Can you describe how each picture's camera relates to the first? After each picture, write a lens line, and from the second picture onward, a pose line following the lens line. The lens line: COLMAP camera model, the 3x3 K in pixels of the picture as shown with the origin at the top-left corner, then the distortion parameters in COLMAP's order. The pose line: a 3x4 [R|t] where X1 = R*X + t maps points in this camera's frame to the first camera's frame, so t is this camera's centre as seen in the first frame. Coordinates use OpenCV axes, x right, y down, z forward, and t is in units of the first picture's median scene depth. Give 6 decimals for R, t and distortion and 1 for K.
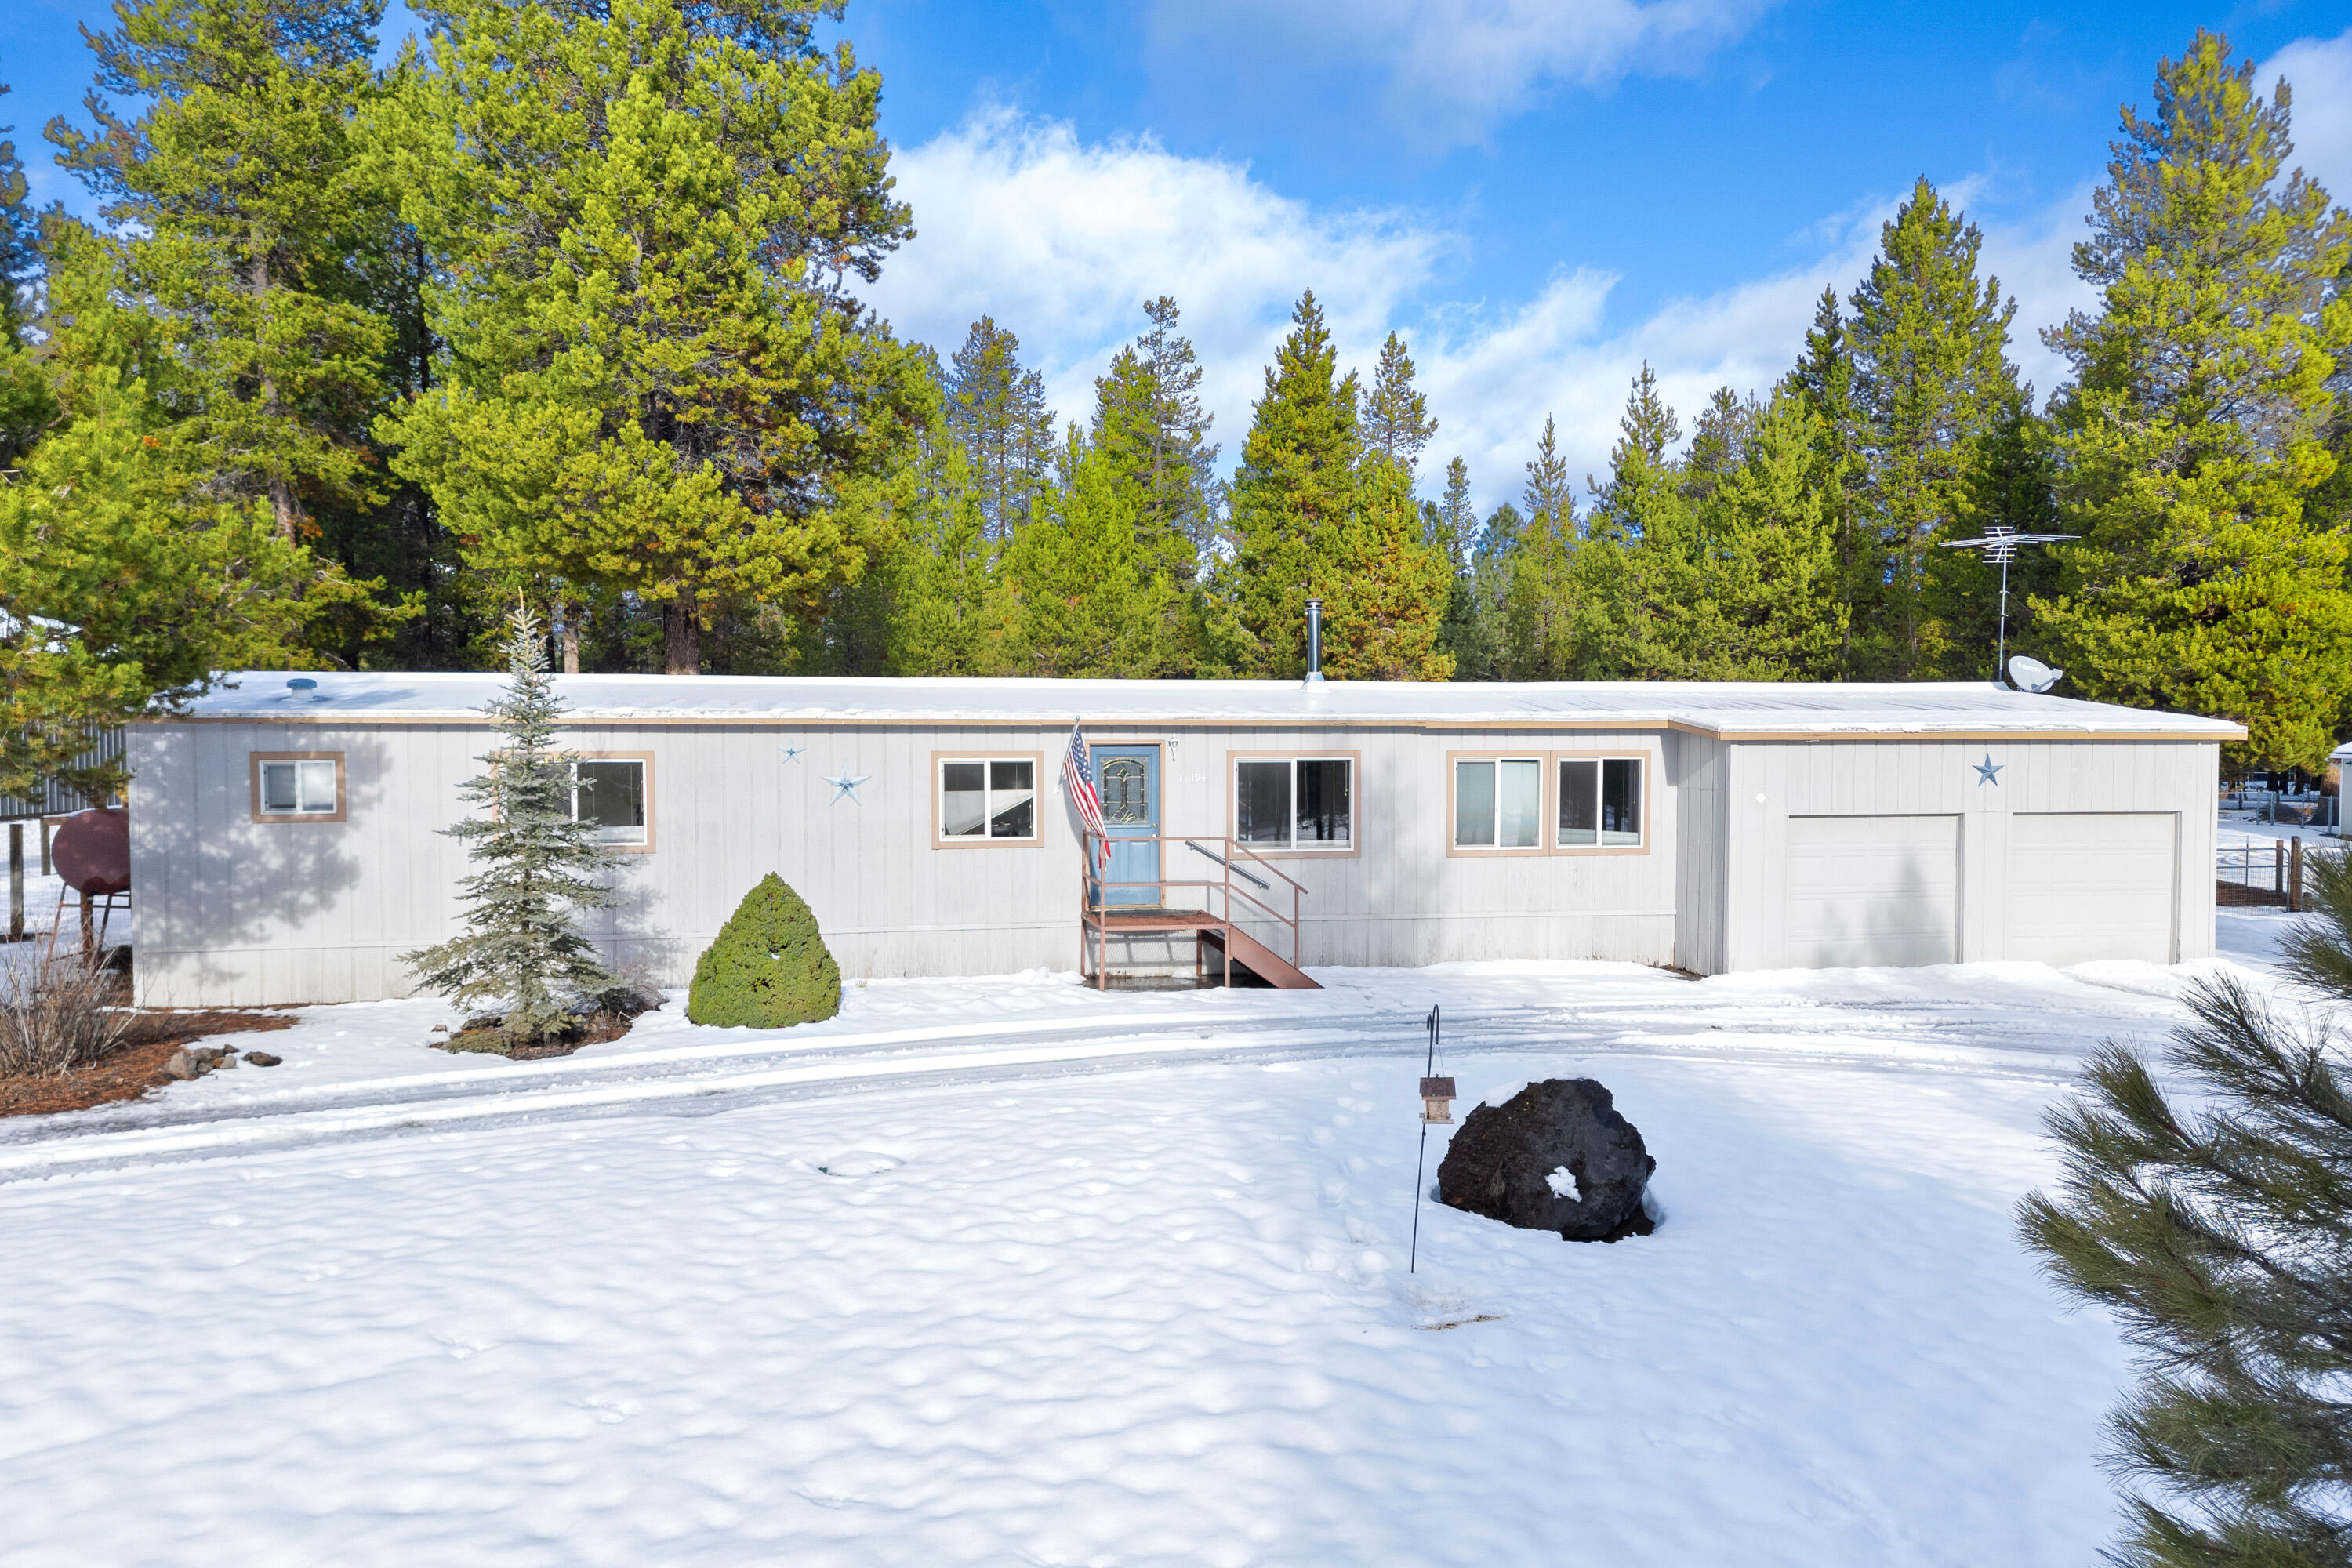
lens RADIAL K [[1631.6, 0, 1188.0], [0, 1631.6, 786.2], [0, 0, 1]] dist [0.104807, -0.129852]
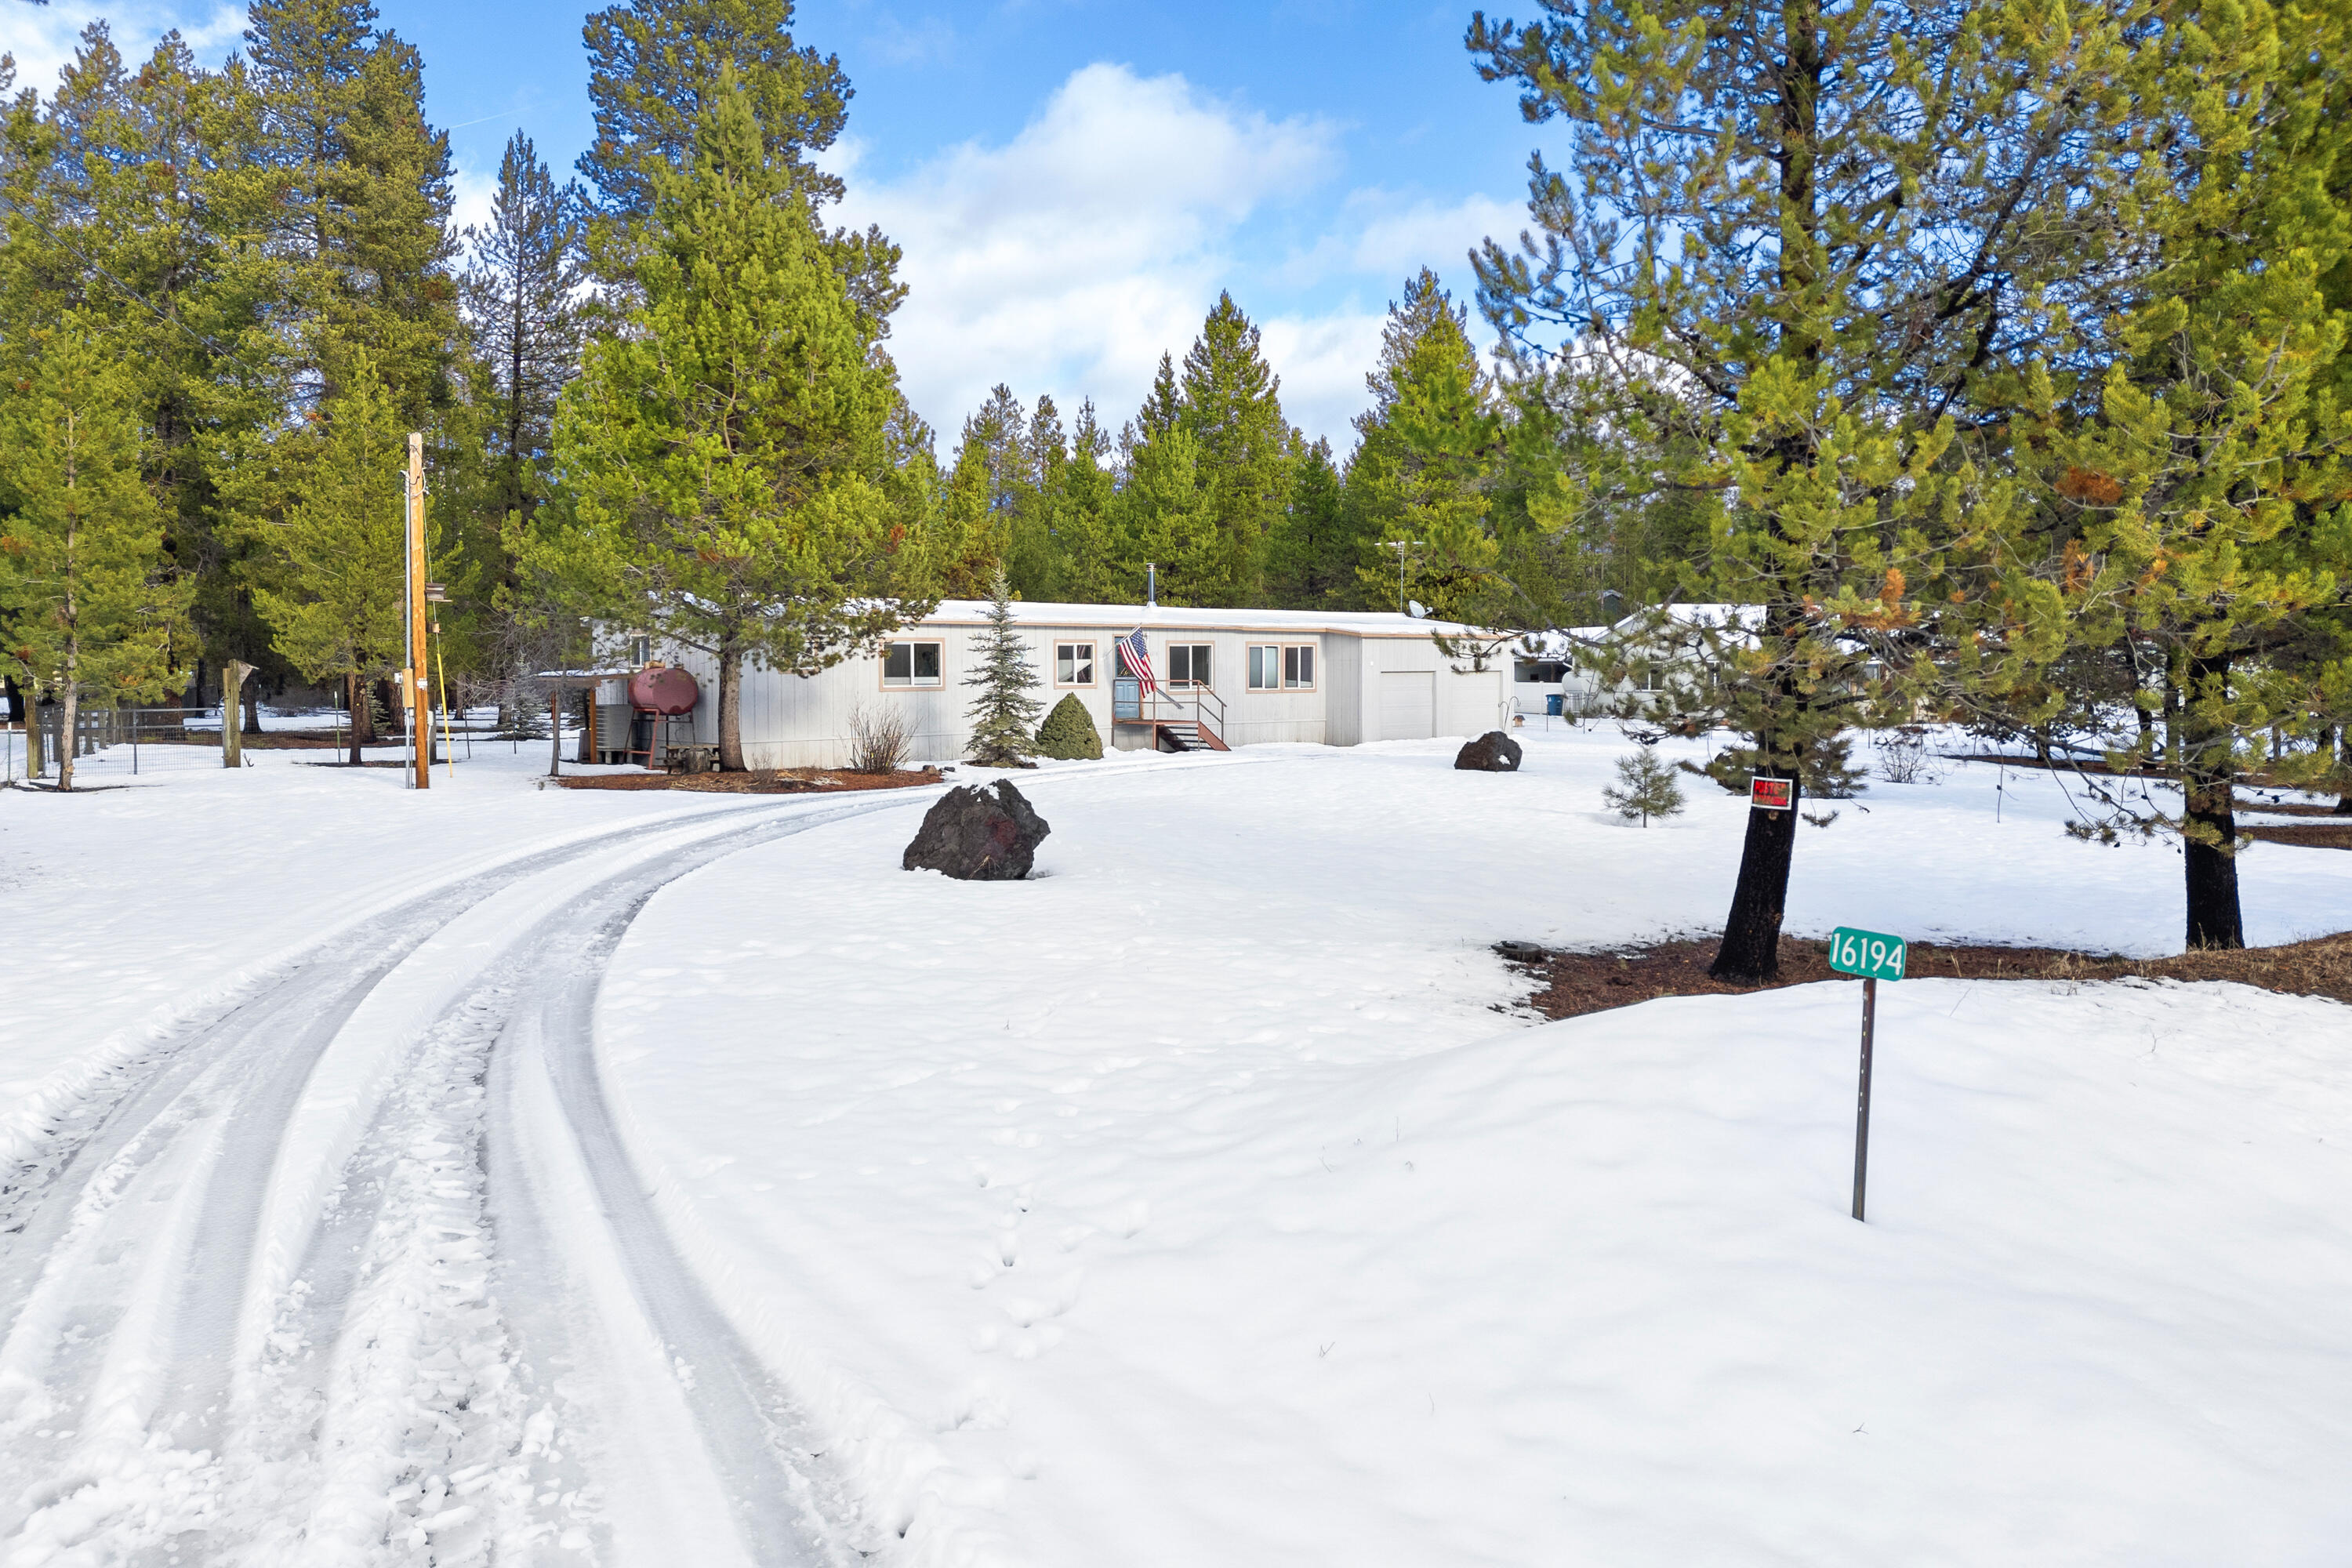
lens RADIAL K [[1599.3, 0, 1180.5], [0, 1599.3, 818.9], [0, 0, 1]] dist [0.085370, -0.116633]
pose [[0.852787, -0.053813, 0.519479, -0.639272], [0.020154, 0.997327, 0.070227, 0.038449], [-0.521870, -0.049419, 0.851592, -0.461810]]
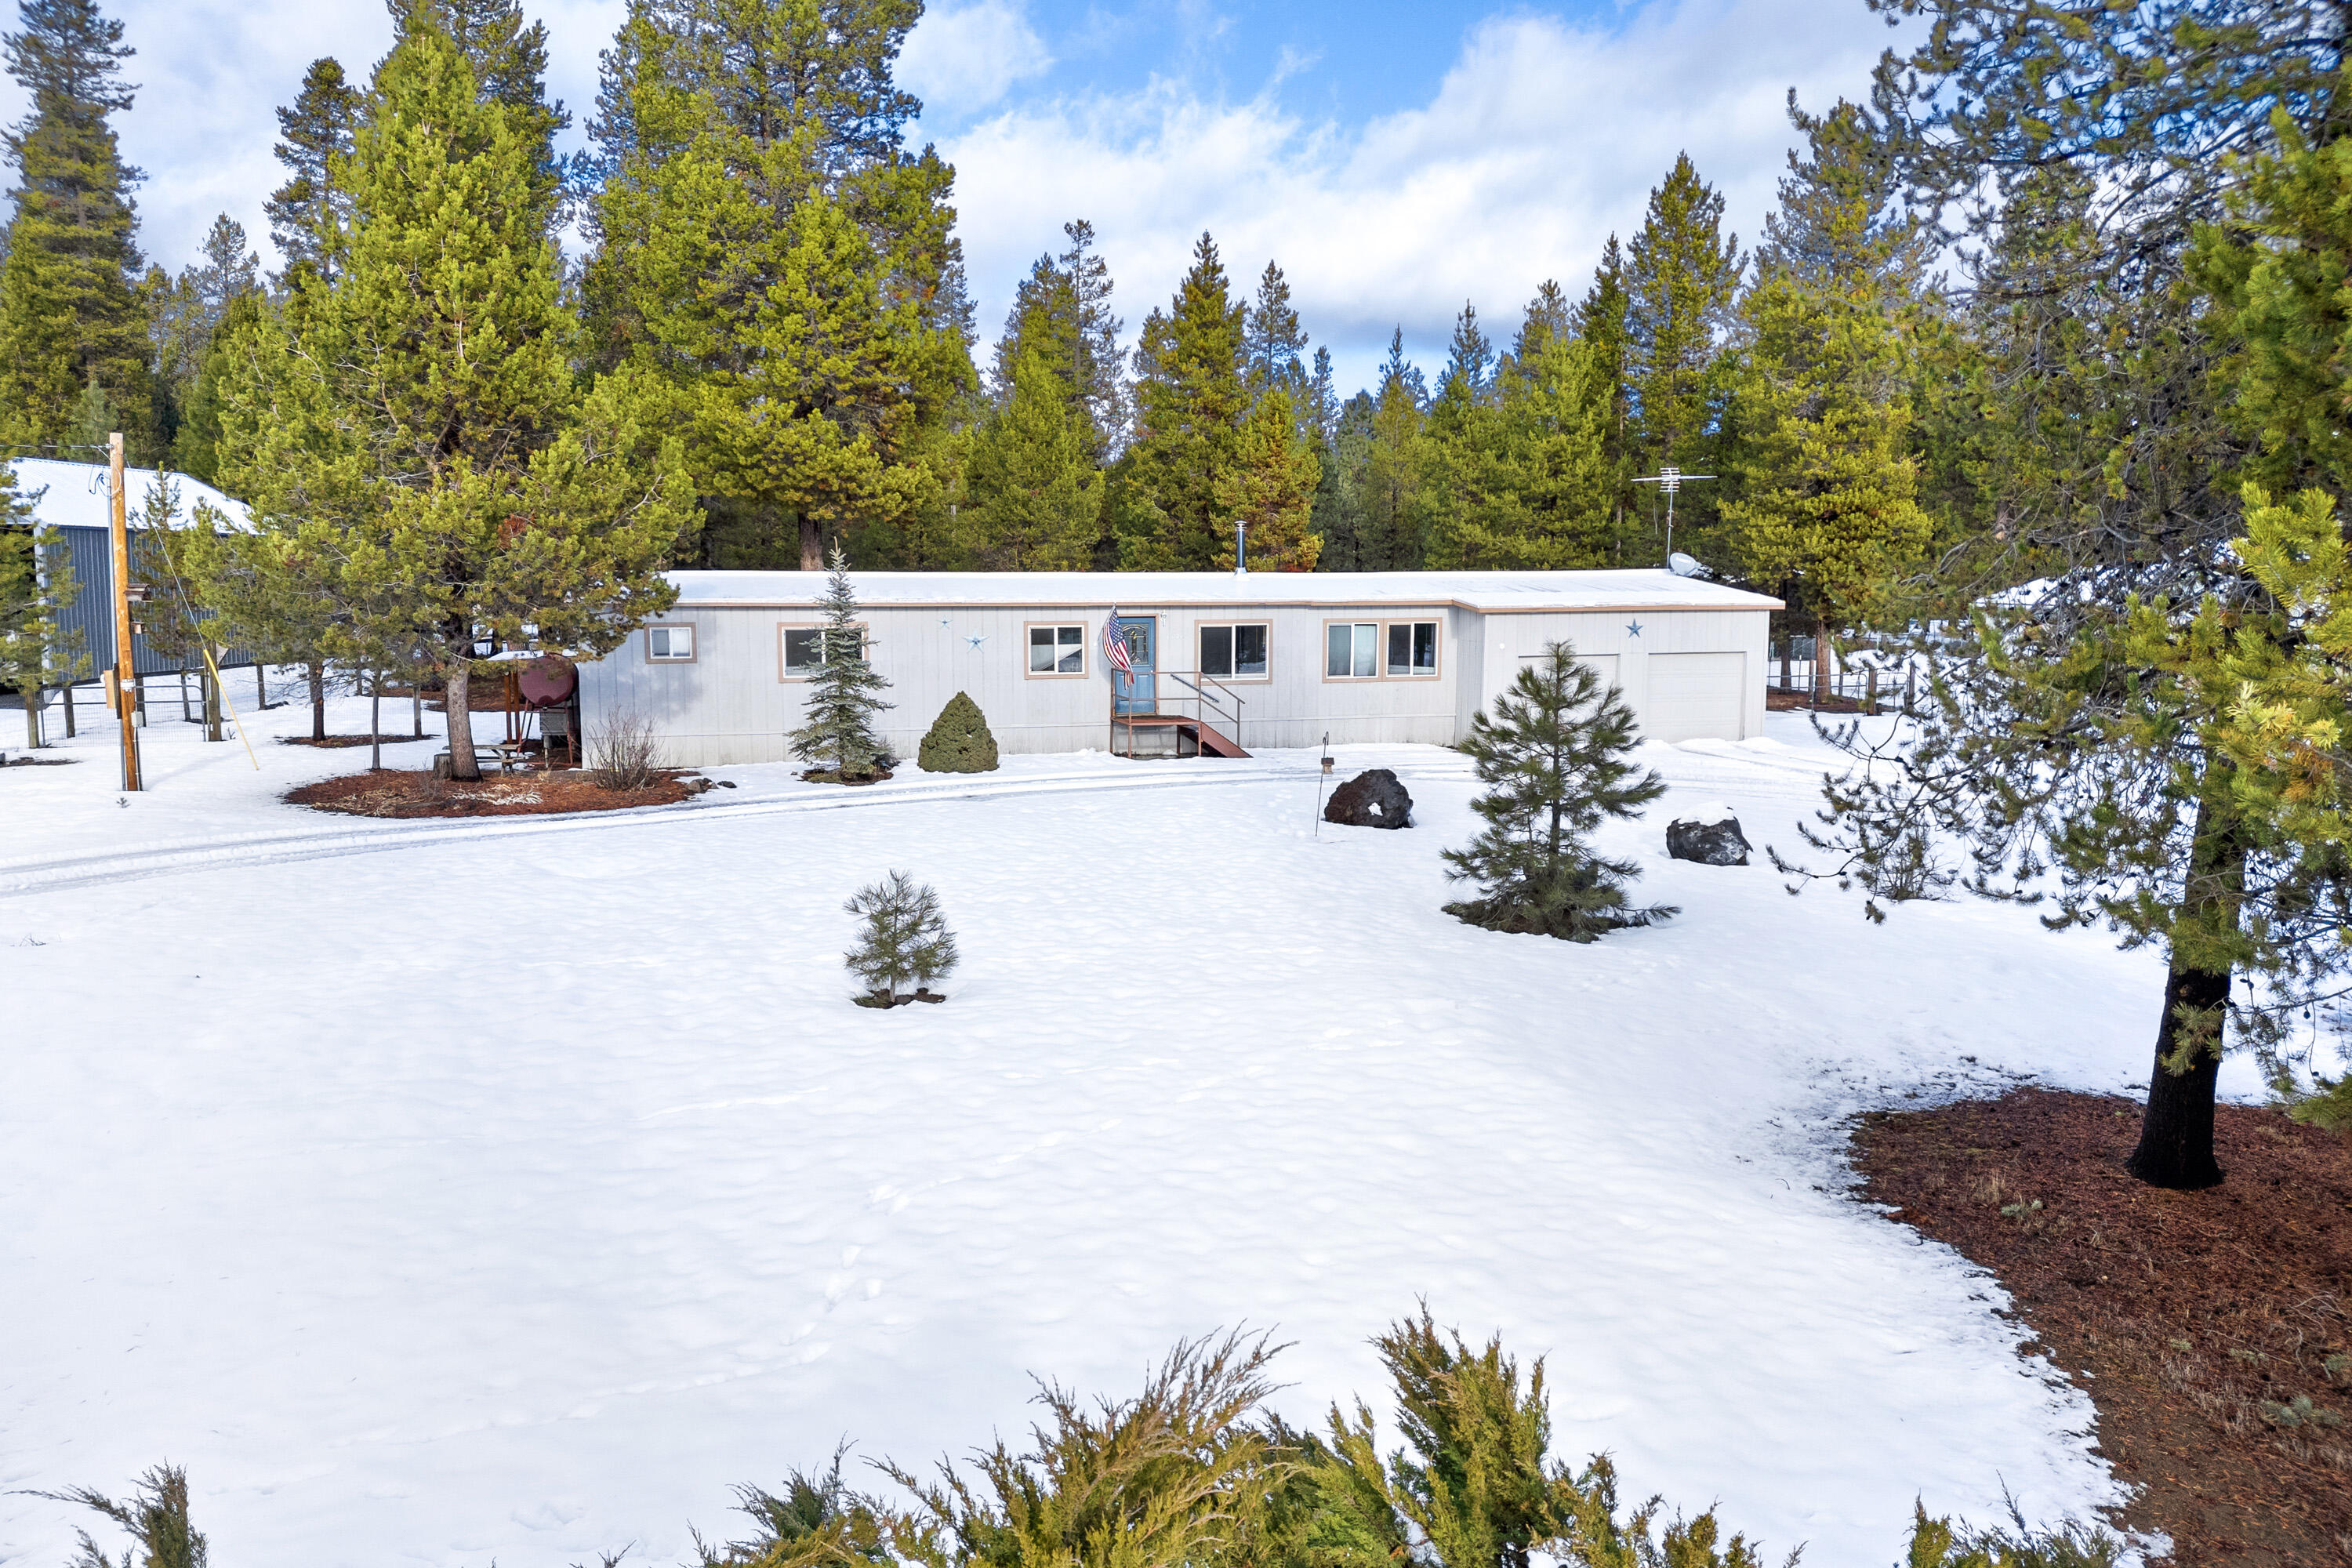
lens RADIAL K [[1631.6, 0, 1188.0], [0, 1631.6, 786.2], [0, 0, 1]] dist [0.104807, -0.129852]
pose [[0.996345, -0.010927, 0.084716, -0.080277], [0.002479, 0.995065, 0.099194, -0.011375], [-0.085382, -0.098621, 0.991455, -0.434018]]
